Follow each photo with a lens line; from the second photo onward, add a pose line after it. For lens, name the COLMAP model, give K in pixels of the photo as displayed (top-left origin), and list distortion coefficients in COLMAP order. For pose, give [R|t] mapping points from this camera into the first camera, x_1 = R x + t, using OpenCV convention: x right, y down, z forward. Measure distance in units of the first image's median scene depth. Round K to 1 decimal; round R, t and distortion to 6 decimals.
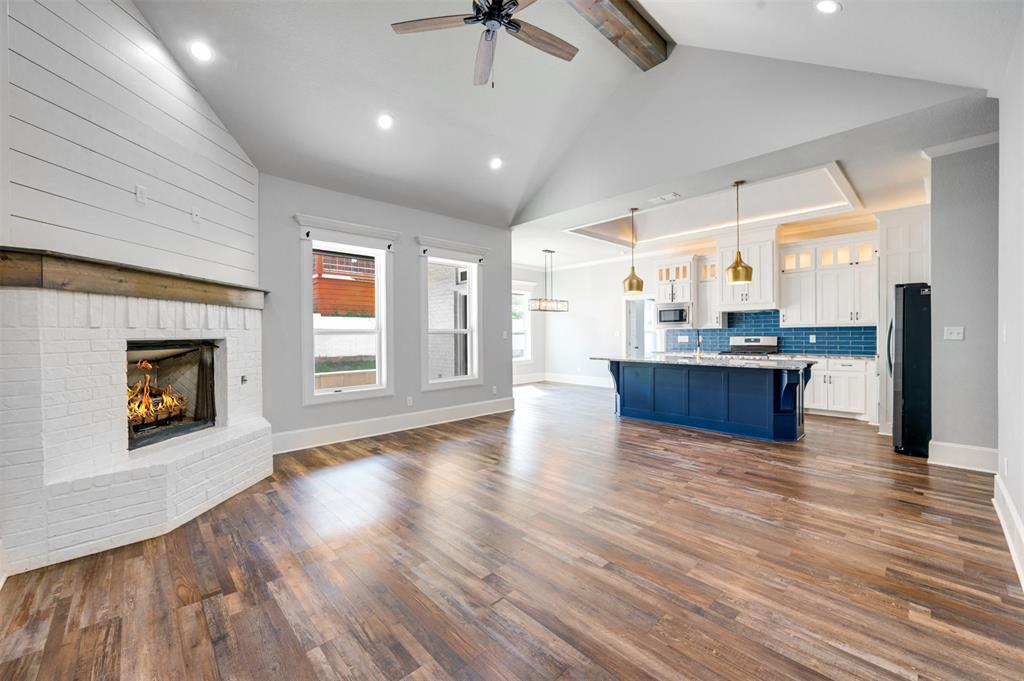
lens RADIAL K [[402.2, 0, 511.0], [0, 402.2, 337.7], [0, 0, 1]] dist [-0.000413, -0.000062]
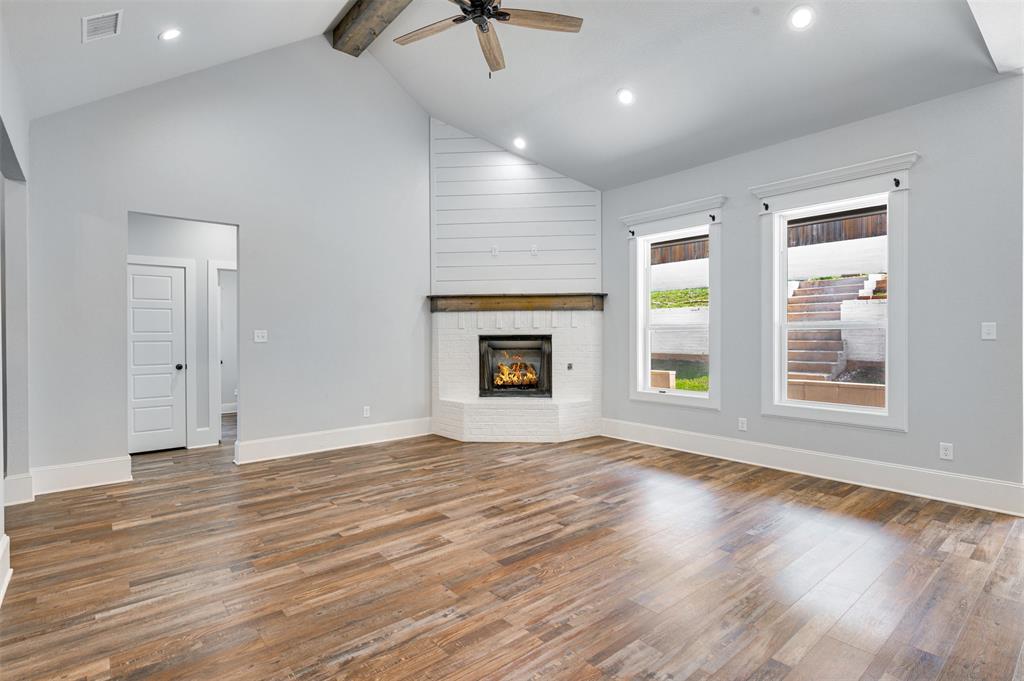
lens RADIAL K [[505.7, 0, 510.3], [0, 505.7, 337.1], [0, 0, 1]] dist [-0.000658, -0.000248]
pose [[-0.056715, 0.014497, -0.998285, 1.260293], [-0.001070, 0.999893, 0.014581, -0.017176], [0.998390, 0.001895, -0.056693, 1.200885]]
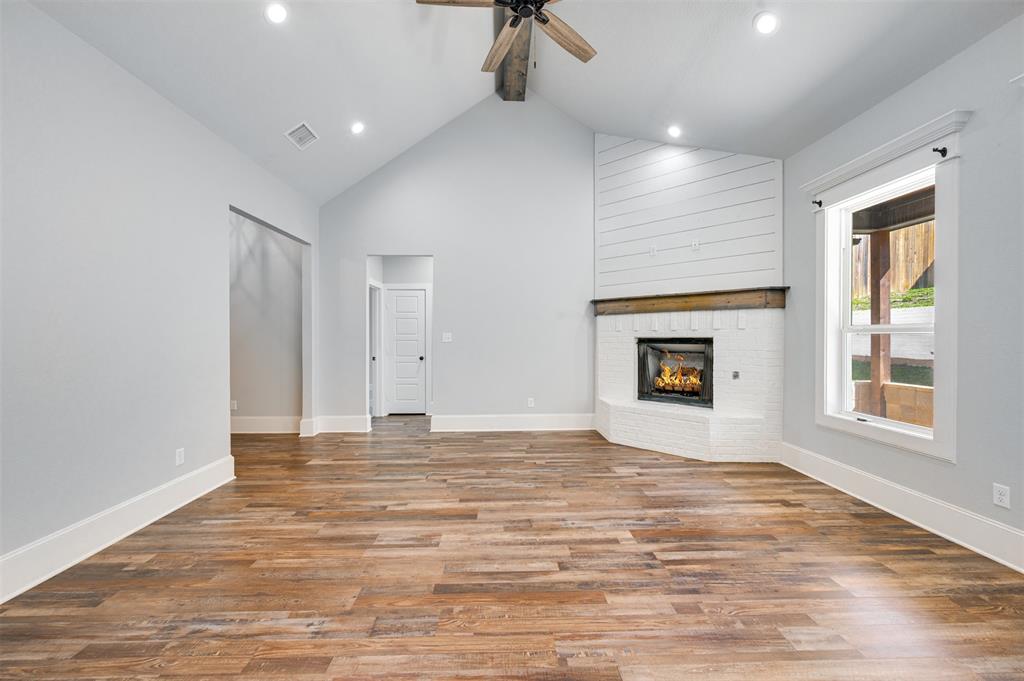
lens RADIAL K [[402.2, 0, 511.0], [0, 402.2, 337.7], [0, 0, 1]] dist [-0.000413, -0.000062]
pose [[-0.665713, 0.012156, -0.746109, 0.734604], [0.001585, 0.999888, 0.014876, -0.019268], [0.746206, 0.008720, -0.665658, 1.690472]]
